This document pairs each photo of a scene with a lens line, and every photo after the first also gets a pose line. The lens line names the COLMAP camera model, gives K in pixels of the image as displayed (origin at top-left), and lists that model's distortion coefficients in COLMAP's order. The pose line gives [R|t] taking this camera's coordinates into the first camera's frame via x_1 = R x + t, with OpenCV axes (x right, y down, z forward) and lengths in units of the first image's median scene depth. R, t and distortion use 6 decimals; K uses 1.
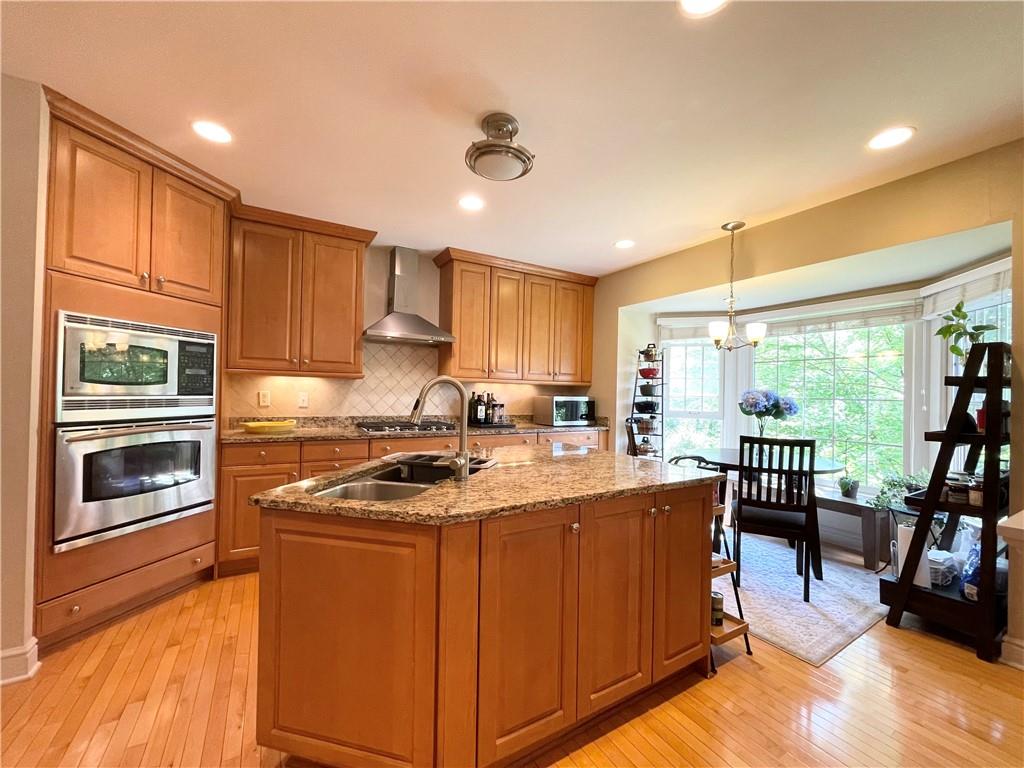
lens RADIAL K [[414.7, 0, 509.2], [0, 414.7, 390.2], [0, 0, 1]] dist [0.001589, -0.000498]
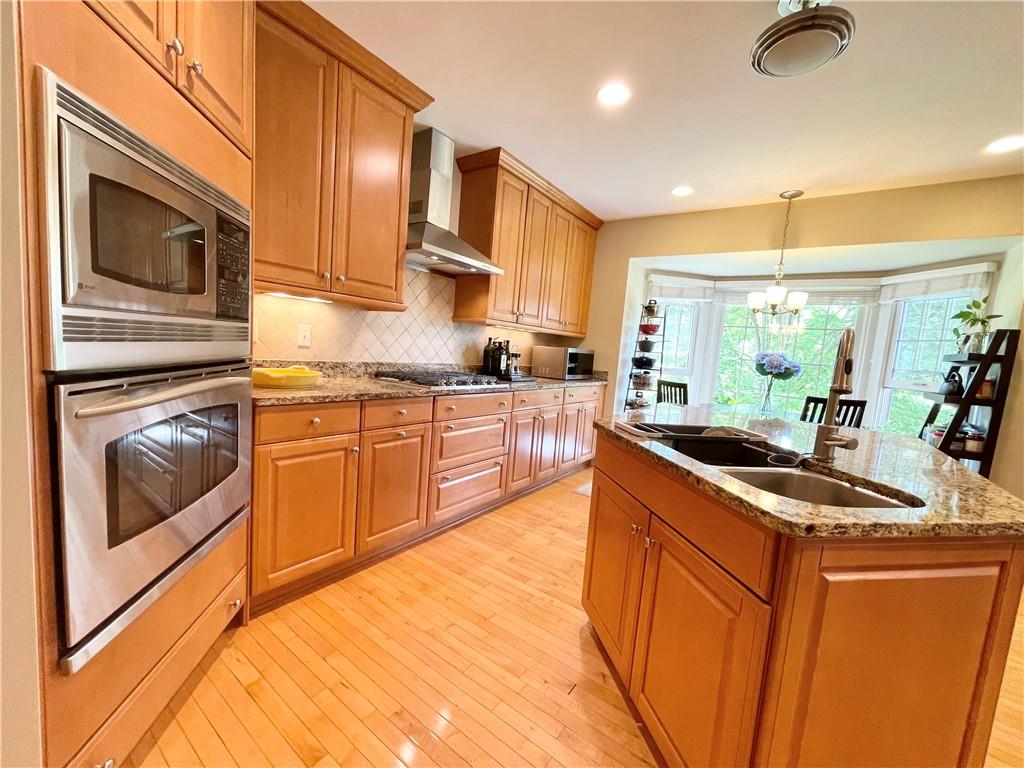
lens RADIAL K [[414.7, 0, 506.5], [0, 414.7, 391.7], [0, 0, 1]] dist [0.001589, -0.000498]
pose [[0.911558, 0.007636, 0.411100, -0.454201], [-0.062311, 0.990846, 0.119760, 0.011708], [-0.406422, -0.134784, 0.903690, 0.244777]]
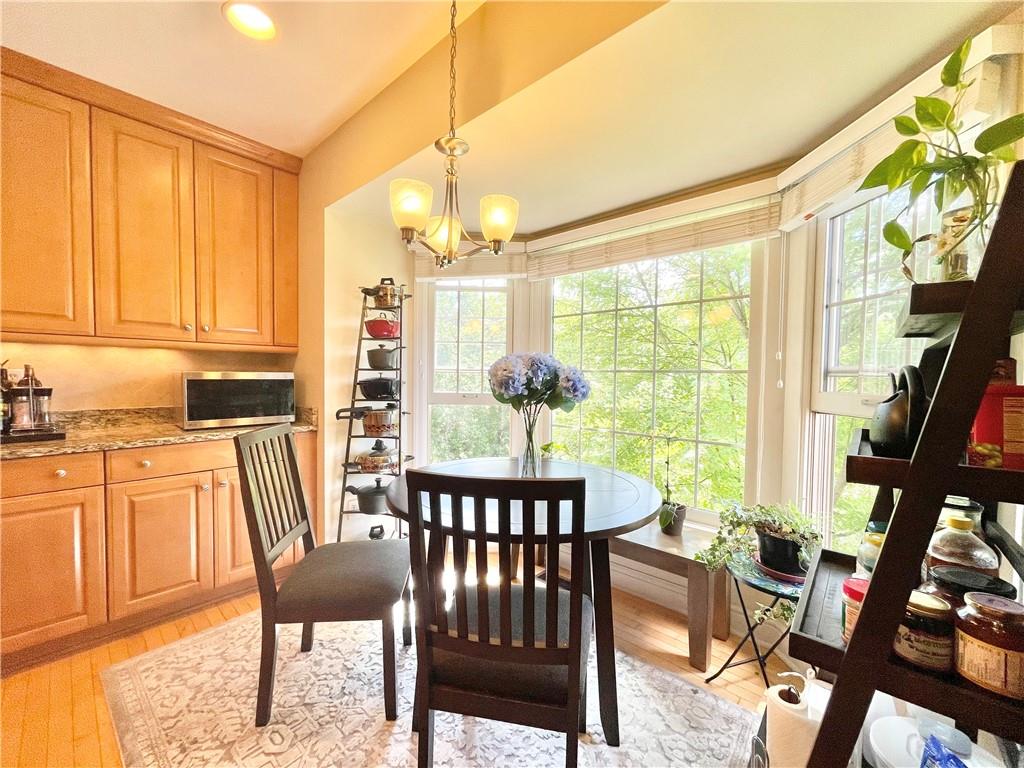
lens RADIAL K [[414.7, 0, 511.9], [0, 414.7, 388.6], [0, 0, 1]] dist [0.001589, -0.000498]
pose [[0.955071, -0.018548, 0.295797, 0.391702], [0.005564, 0.998986, 0.044678, 0.018308], [-0.296325, -0.041025, 0.954206, 0.464445]]
